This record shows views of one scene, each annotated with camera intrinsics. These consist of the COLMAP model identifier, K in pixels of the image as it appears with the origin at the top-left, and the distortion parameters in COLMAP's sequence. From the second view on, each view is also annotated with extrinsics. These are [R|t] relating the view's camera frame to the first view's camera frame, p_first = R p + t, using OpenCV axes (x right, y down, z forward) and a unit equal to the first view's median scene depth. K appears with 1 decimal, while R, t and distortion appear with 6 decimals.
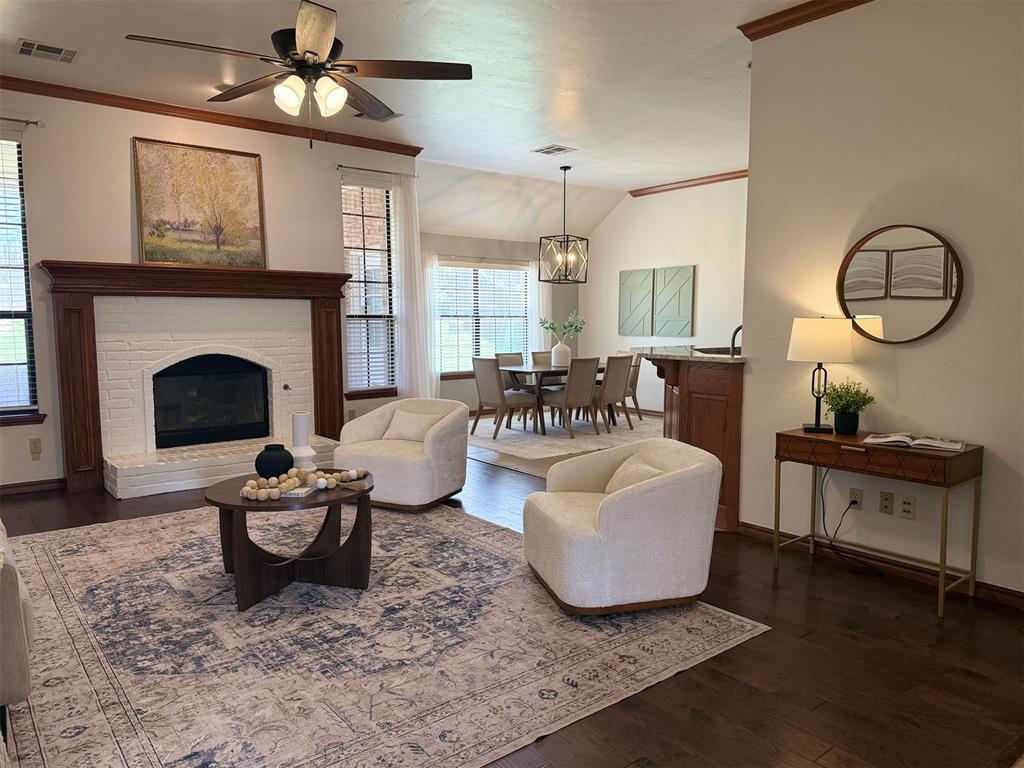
lens RADIAL K [[714.9, 0, 505.2], [0, 714.9, 389.9], [0, 0, 1]] dist [0.096354, -0.125301]
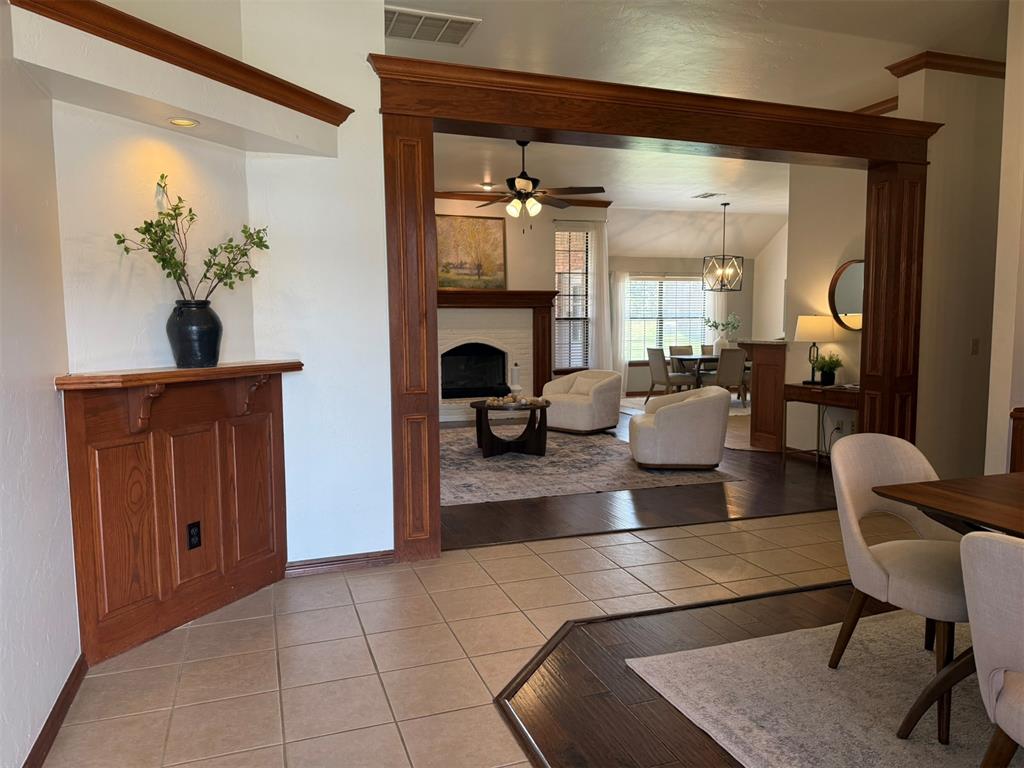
lens RADIAL K [[714.9, 0, 506.2], [0, 714.9, 390.9], [0, 0, 1]] dist [0.096354, -0.125301]
pose [[0.944441, 0.024284, -0.327783, 0.275497], [-0.025958, 0.999663, -0.000733, 0.081728], [0.327654, 0.009201, 0.944753, -0.700207]]
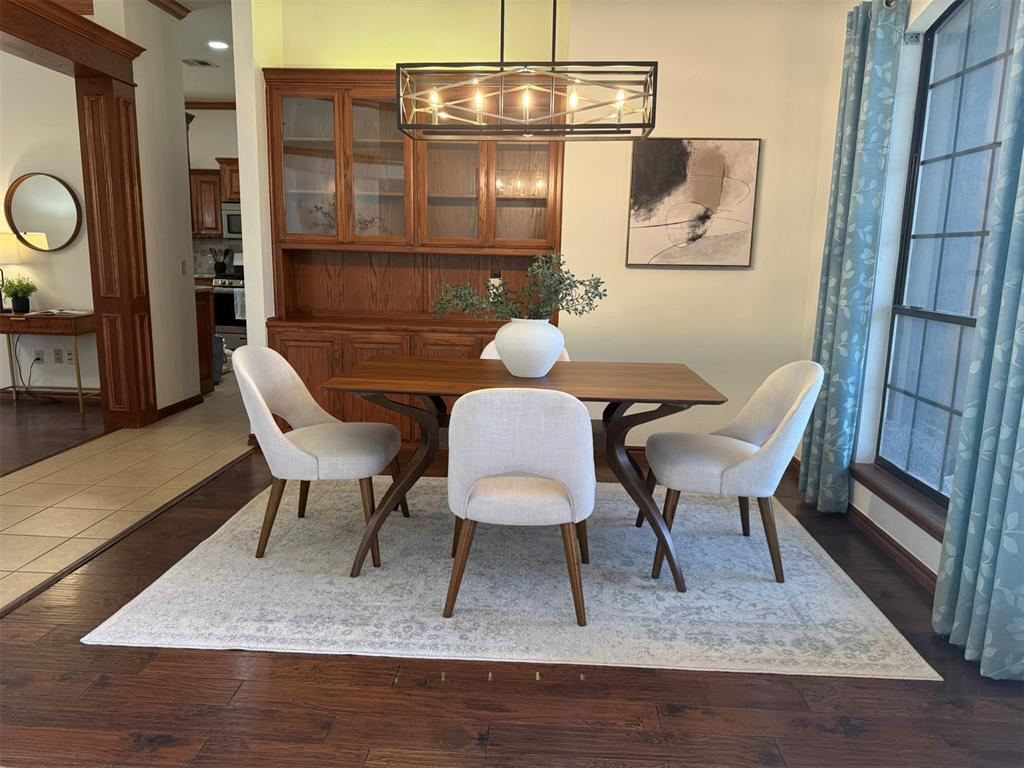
lens RADIAL K [[714.9, 0, 512.2], [0, 714.9, 389.4], [0, 0, 1]] dist [0.096354, -0.125301]
pose [[0.665425, -0.122121, 0.736407, 0.017249], [0.053980, 0.991816, 0.115700, 0.085725], [-0.744510, -0.037239, 0.666572, -0.650056]]
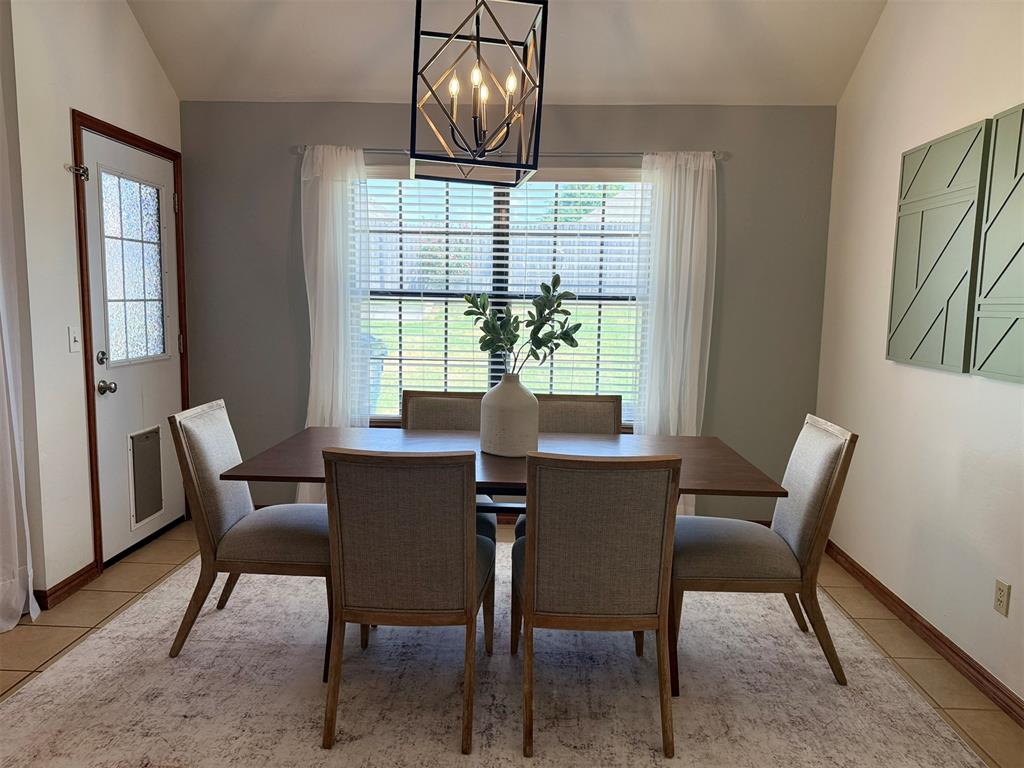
lens RADIAL K [[714.9, 0, 511.9], [0, 714.9, 385.4], [0, 0, 1]] dist [0.096354, -0.125301]
pose [[0.745869, 0.092356, -0.659659, 0.558676], [-0.083178, 0.995503, 0.045327, -0.150457], [0.660879, 0.021061, 0.750197, 1.483325]]
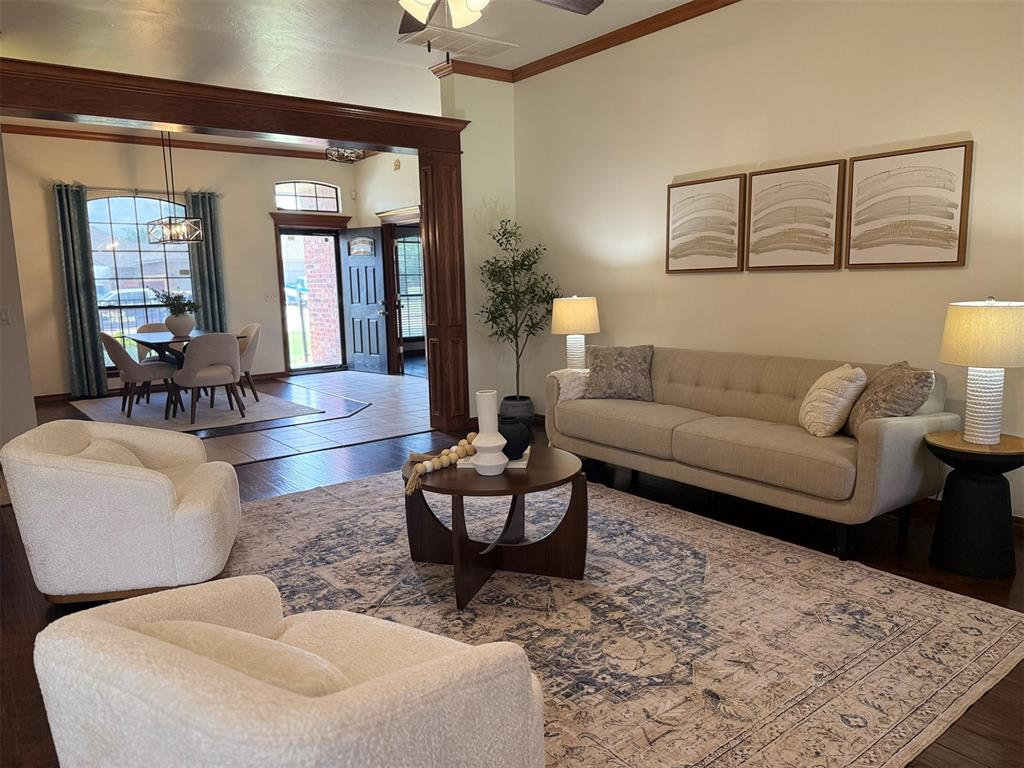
lens RADIAL K [[714.9, 0, 512.3], [0, 714.9, 382.9], [0, 0, 1]] dist [0.096354, -0.125301]
pose [[-0.999706, 0.021458, 0.011308, -0.273543], [0.023584, 0.968859, 0.246489, -0.148120], [-0.005667, 0.246683, -0.969080, 1.504829]]
